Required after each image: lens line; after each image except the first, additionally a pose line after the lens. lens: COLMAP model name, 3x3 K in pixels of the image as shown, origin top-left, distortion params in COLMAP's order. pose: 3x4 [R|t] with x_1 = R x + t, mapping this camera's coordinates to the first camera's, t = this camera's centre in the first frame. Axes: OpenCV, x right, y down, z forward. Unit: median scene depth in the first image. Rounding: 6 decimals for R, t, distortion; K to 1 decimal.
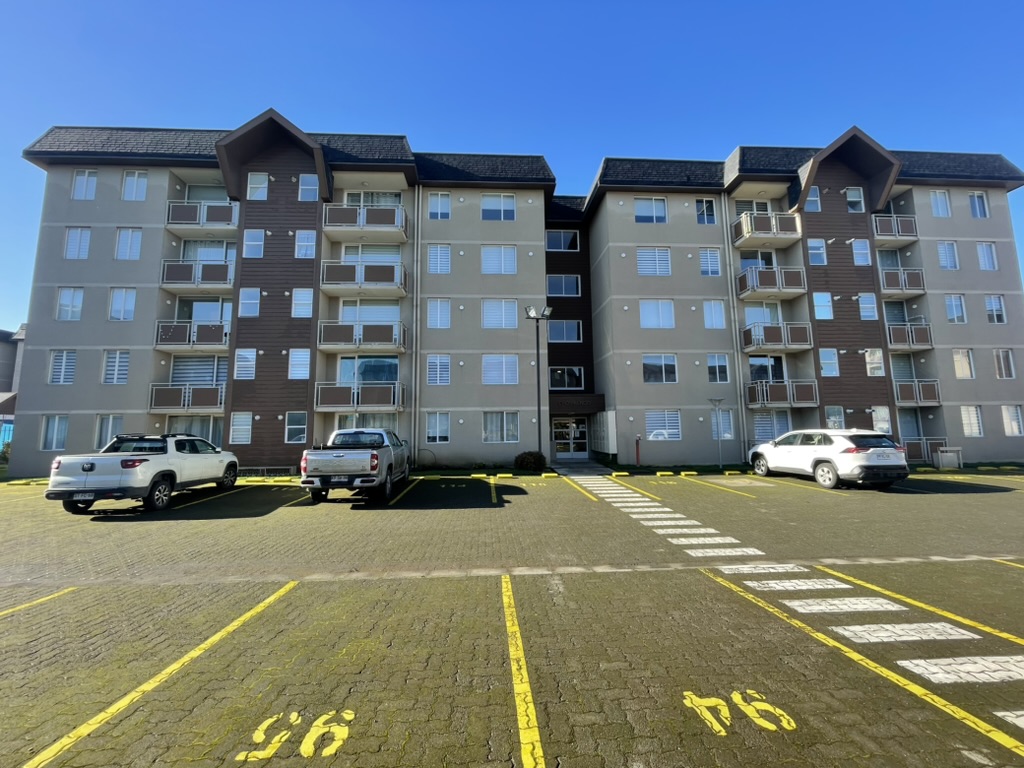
lens RADIAL K [[410.8, 0, 511.1], [0, 410.8, 380.5], [0, 0, 1]] dist [-0.002814, -0.000537]
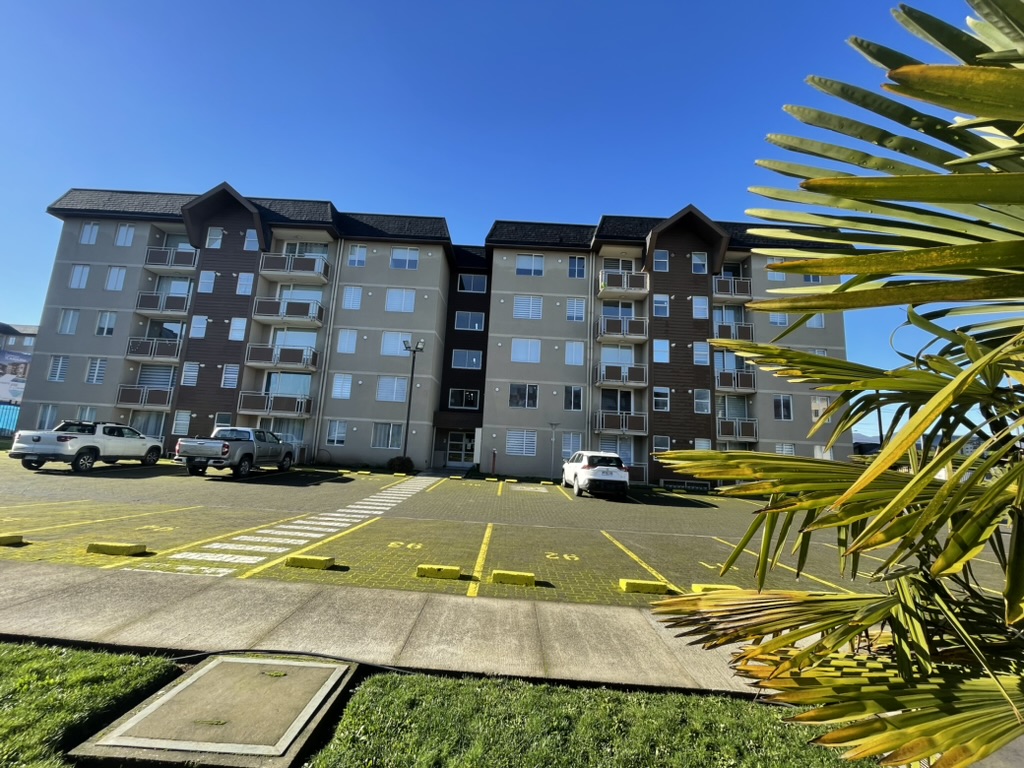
lens RADIAL K [[415.6, 0, 508.8], [0, 415.6, 379.3], [0, 0, 1]] dist [-0.000244, -0.000145]
pose [[0.996235, 0.056051, -0.066131, 0.425162], [-0.058579, 0.997599, -0.036933, -0.031592], [0.063902, 0.040668, 0.997127, -0.238091]]
